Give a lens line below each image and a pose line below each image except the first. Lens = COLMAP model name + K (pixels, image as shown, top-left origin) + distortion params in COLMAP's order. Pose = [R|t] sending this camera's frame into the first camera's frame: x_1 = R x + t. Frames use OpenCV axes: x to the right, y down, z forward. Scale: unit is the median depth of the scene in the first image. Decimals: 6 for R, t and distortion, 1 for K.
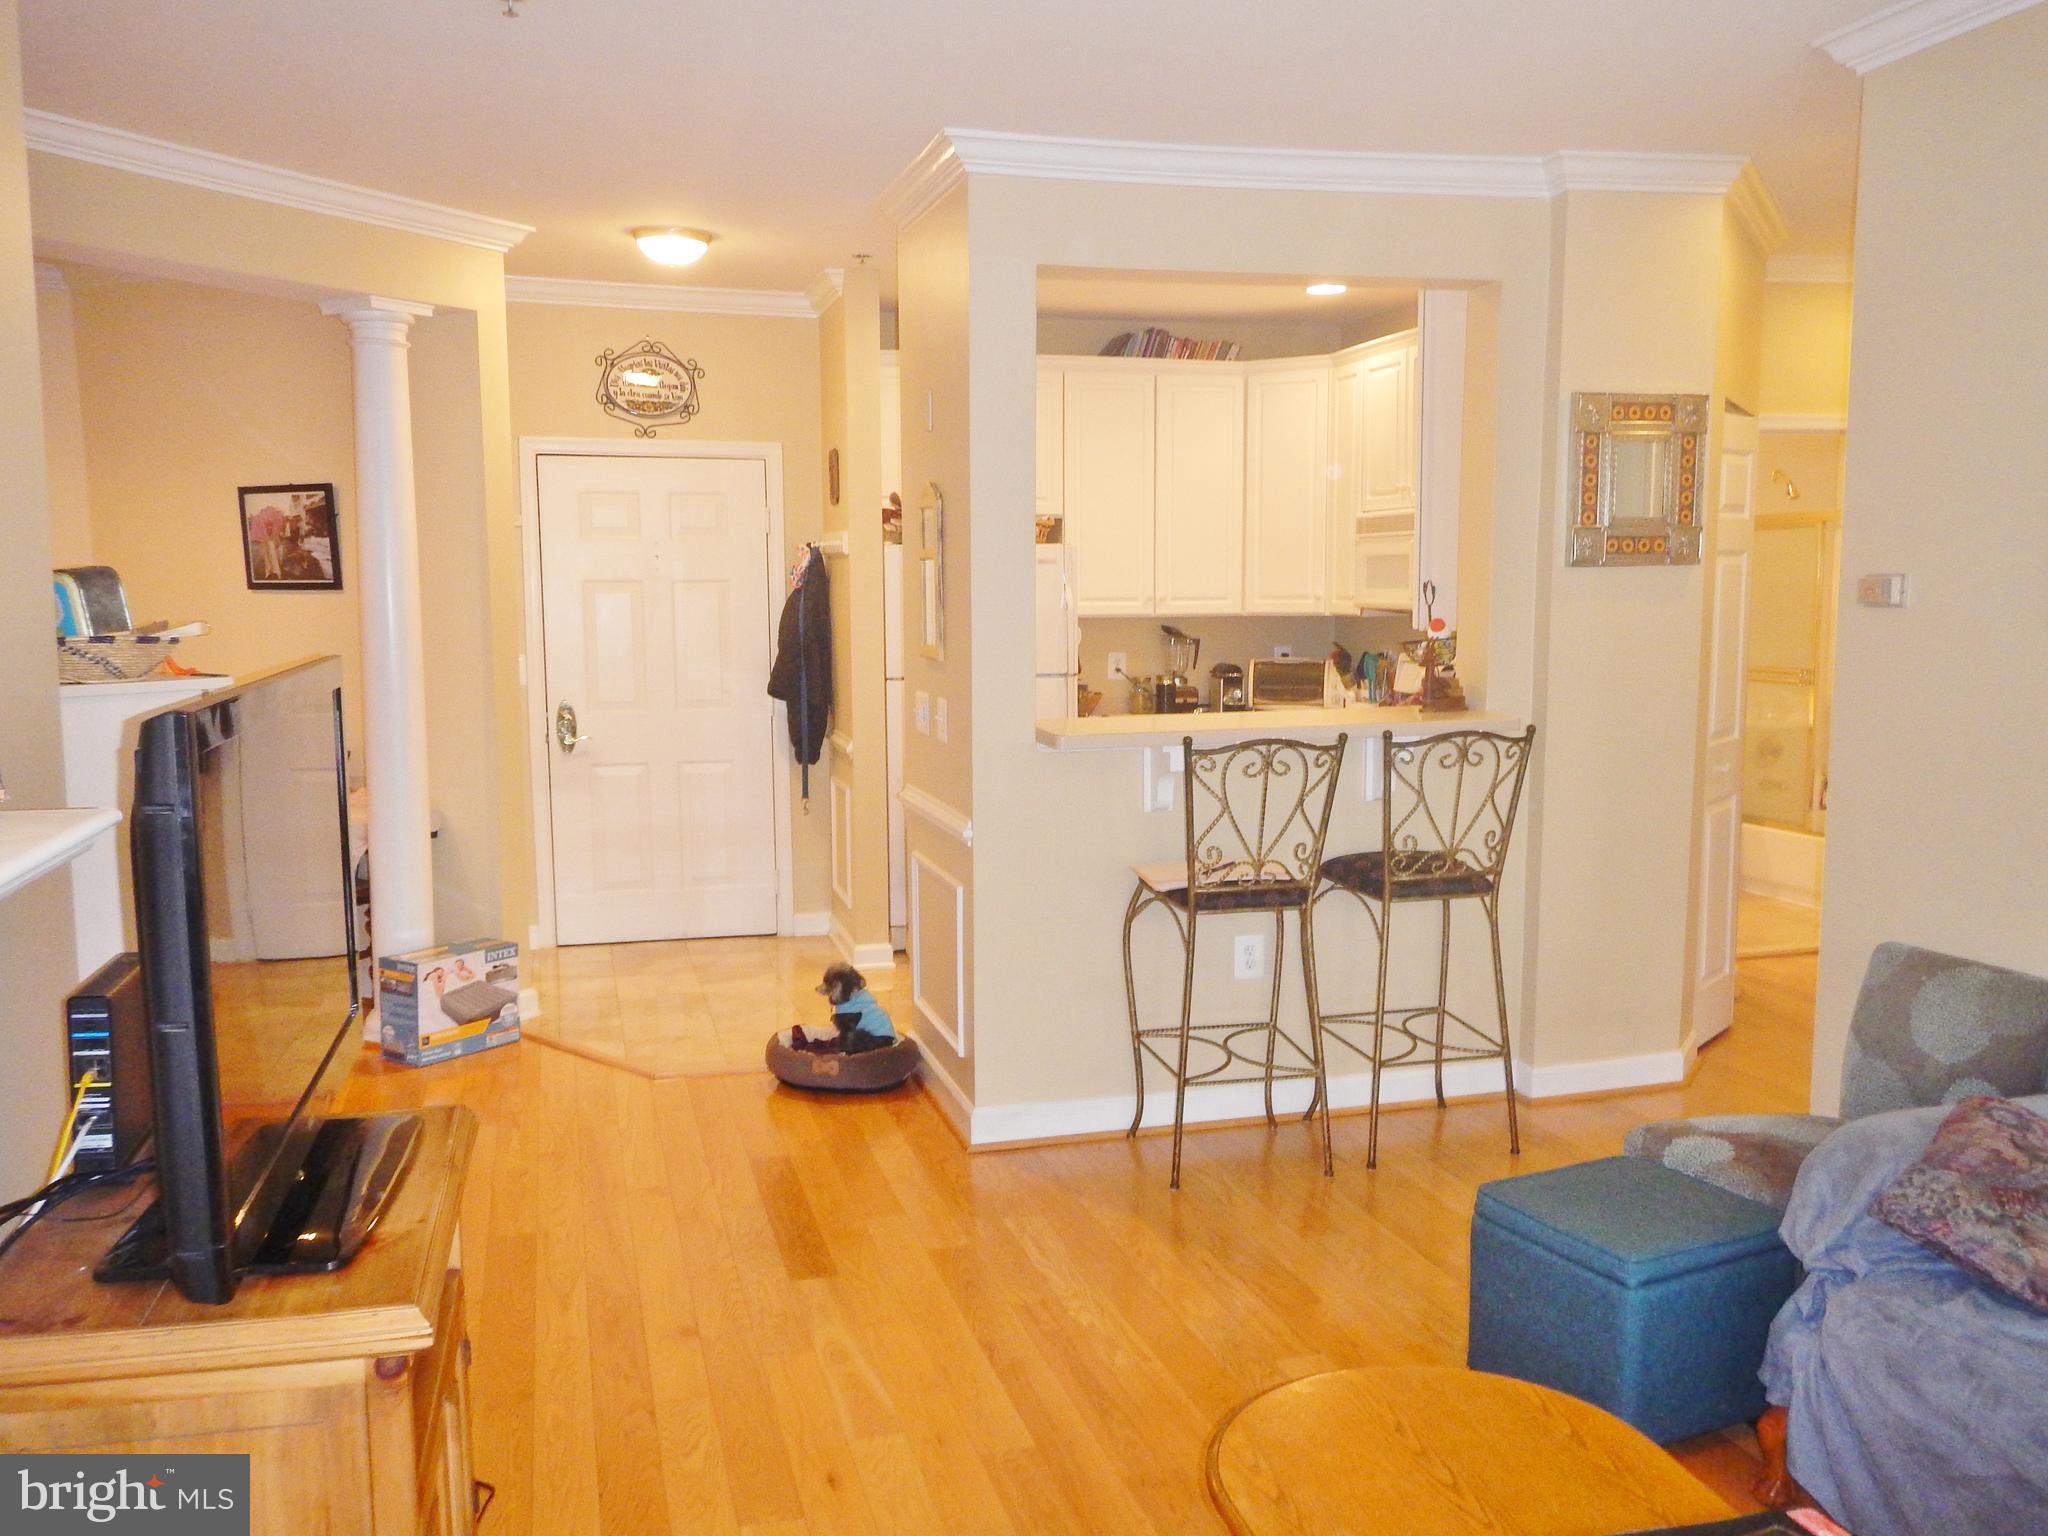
lens RADIAL K [[1708.5, 0, 1028.7], [0, 1708.5, 776.7], [0, 0, 1]] dist [0.021727, 0.001964]
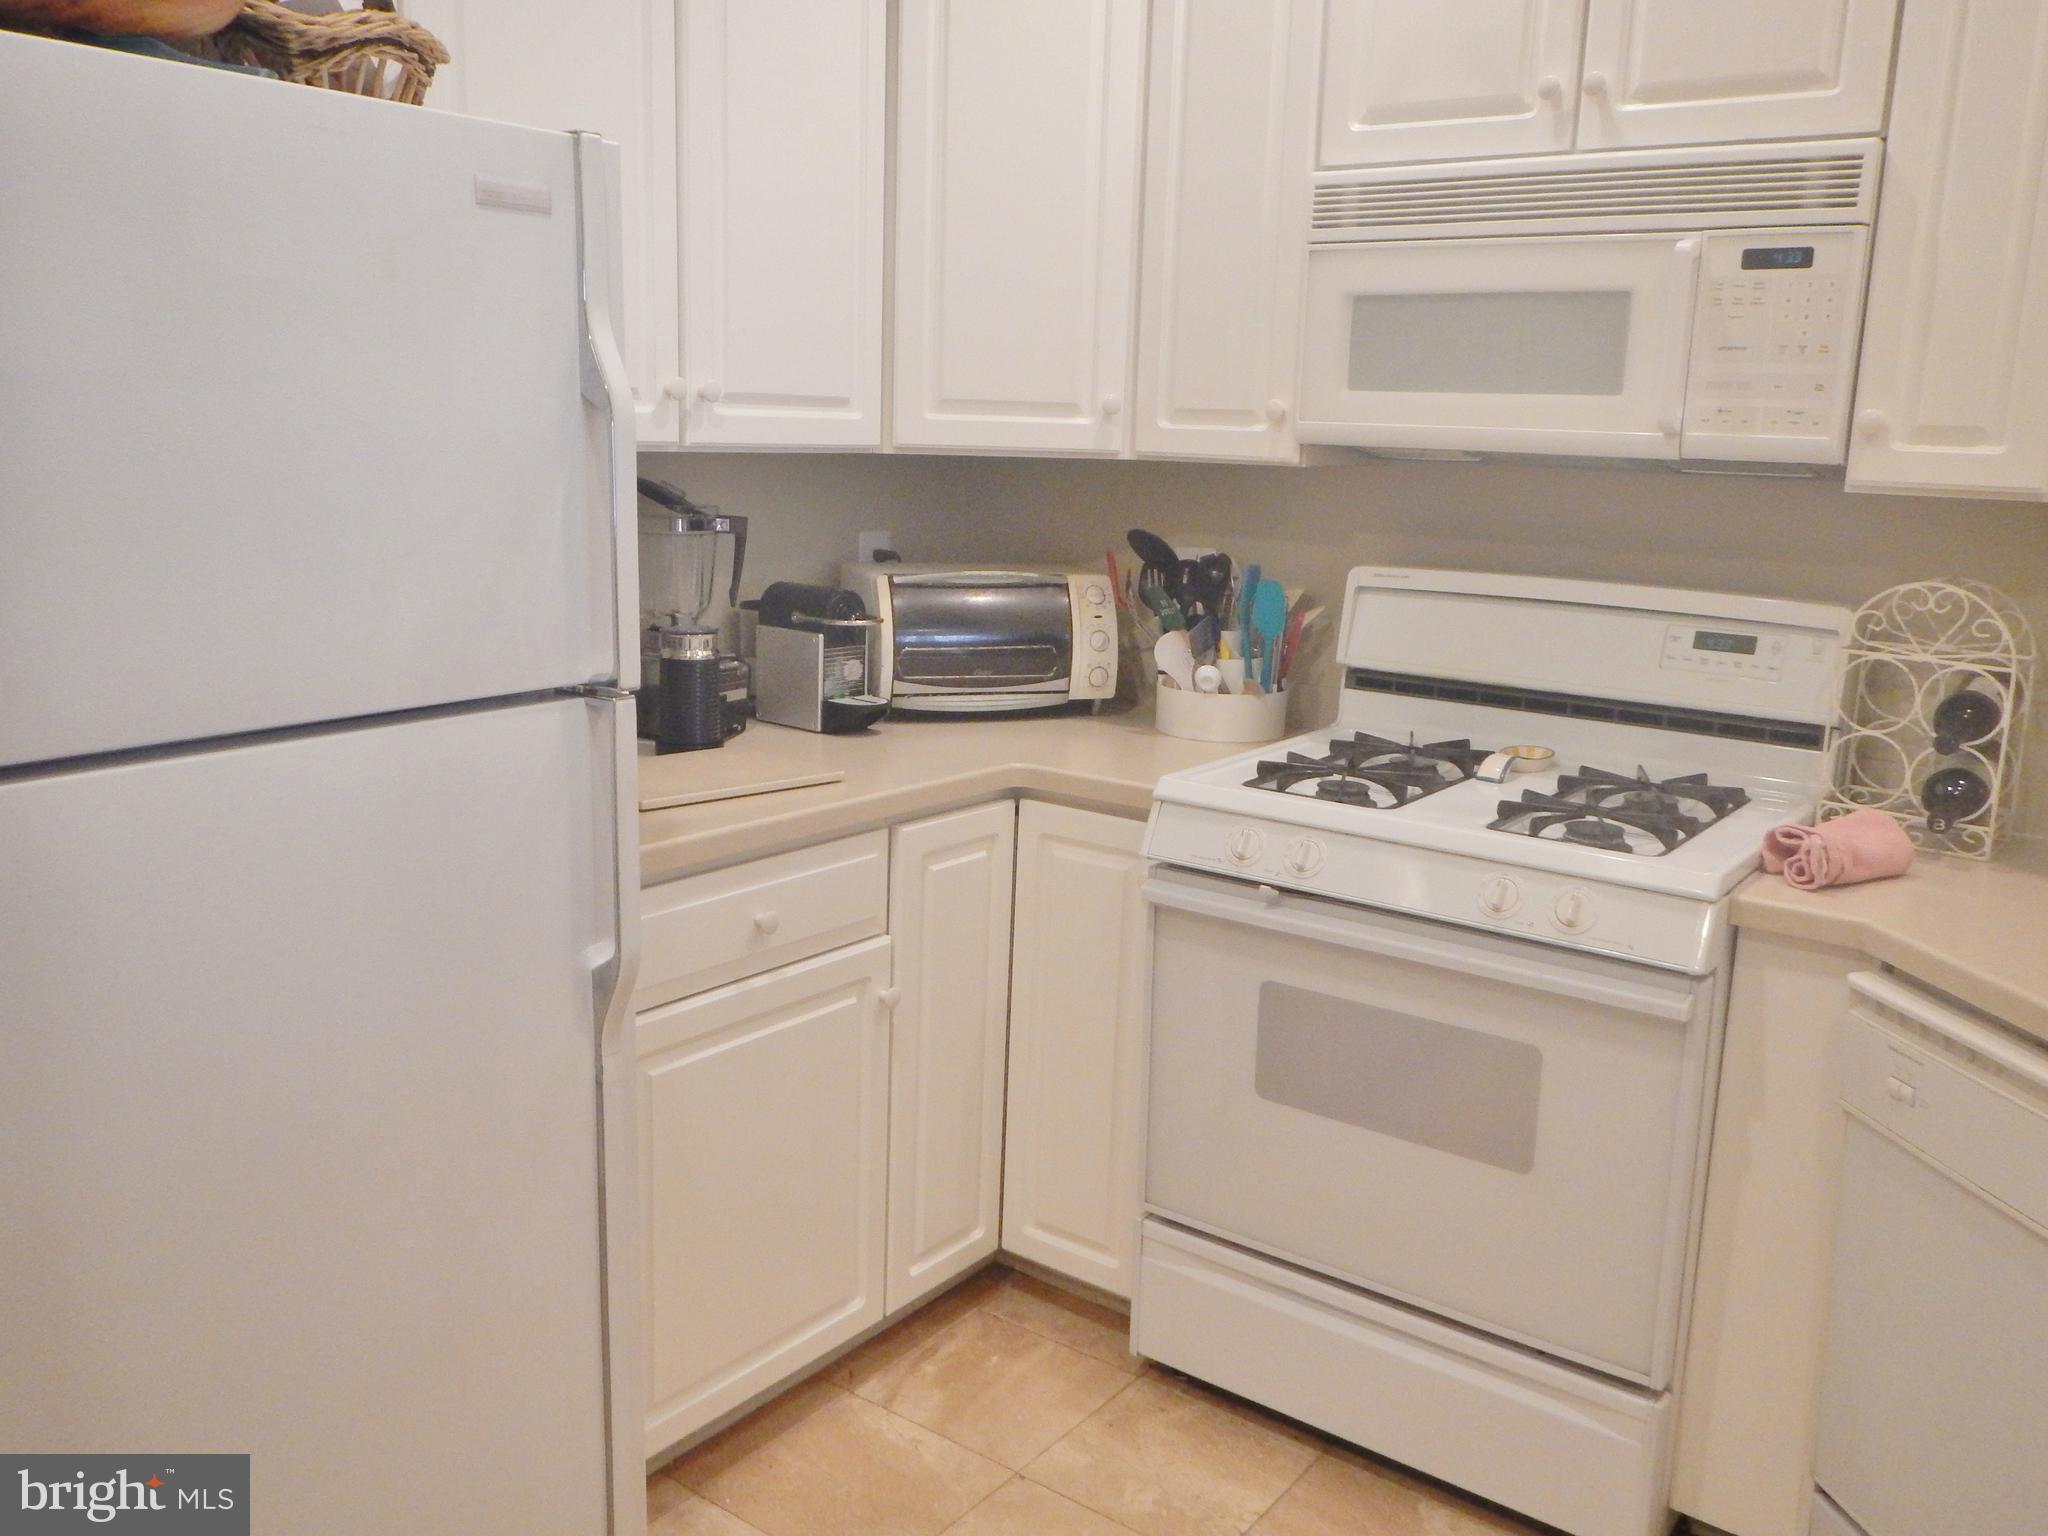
lens RADIAL K [[1708.5, 0, 1025.4], [0, 1708.5, 748.2], [0, 0, 1]] dist [0.021727, 0.001964]
pose [[0.783979, -0.087388, 0.614606, -0.089474], [0.029654, 0.994184, 0.103532, -0.083178], [-0.620079, -0.062942, 0.782011, 0.841154]]
